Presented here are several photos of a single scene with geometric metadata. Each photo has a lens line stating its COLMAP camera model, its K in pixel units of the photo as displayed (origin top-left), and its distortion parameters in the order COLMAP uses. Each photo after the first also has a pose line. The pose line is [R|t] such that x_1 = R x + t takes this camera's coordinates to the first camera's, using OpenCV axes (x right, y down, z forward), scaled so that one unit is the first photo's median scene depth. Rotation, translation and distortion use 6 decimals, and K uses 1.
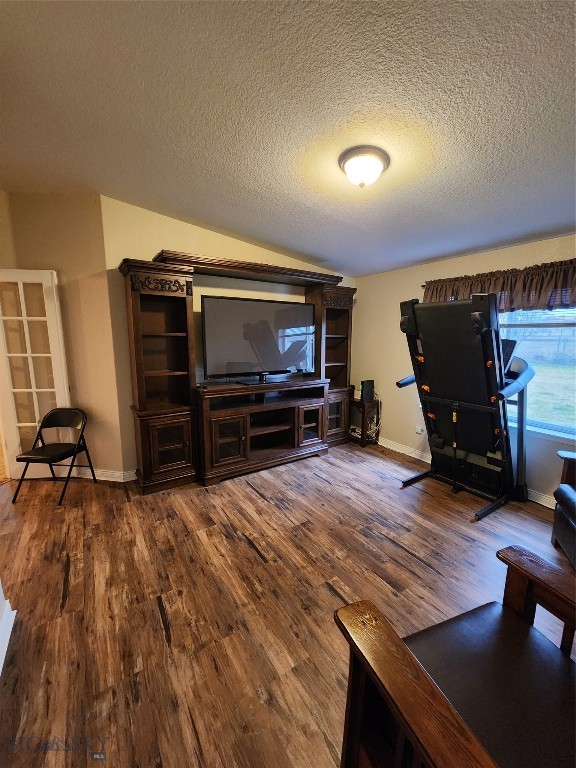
lens RADIAL K [[310.1, 0, 290.4], [0, 310.1, 385.4], [0, 0, 1]] dist [-0.007733, 0.000237]
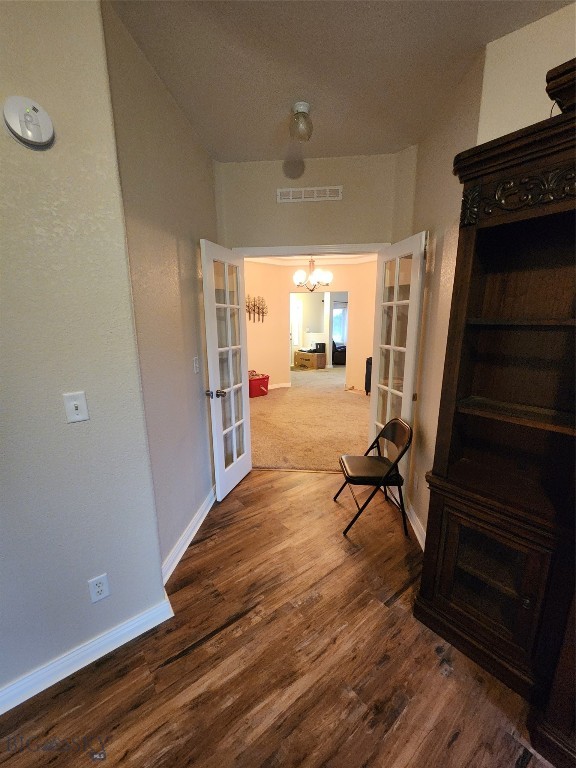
lens RADIAL K [[310.1, 0, 289.2], [0, 310.1, 390.3], [0, 0, 1]] dist [-0.007733, 0.000237]
pose [[0.088078, 0.207046, -0.974358, -0.056437], [-0.153509, 0.969296, 0.192094, -0.147712], [0.984214, 0.132653, 0.117157, 0.915634]]
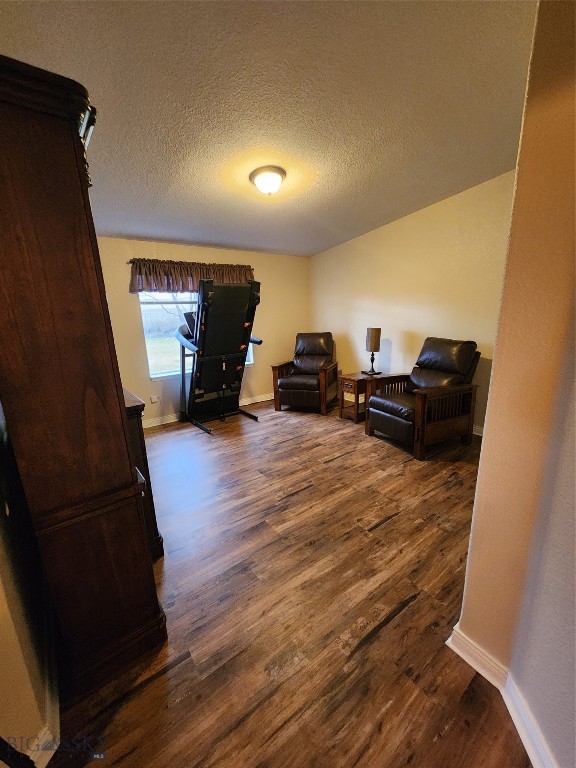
lens RADIAL K [[310.1, 0, 286.2], [0, 310.1, 381.3], [0, 0, 1]] dist [-0.007733, 0.000237]
pose [[-0.056995, -0.228557, 0.971861, -1.193985], [0.190295, 0.953110, 0.235307, -0.151436], [-0.980071, 0.198352, -0.010829, 1.023105]]
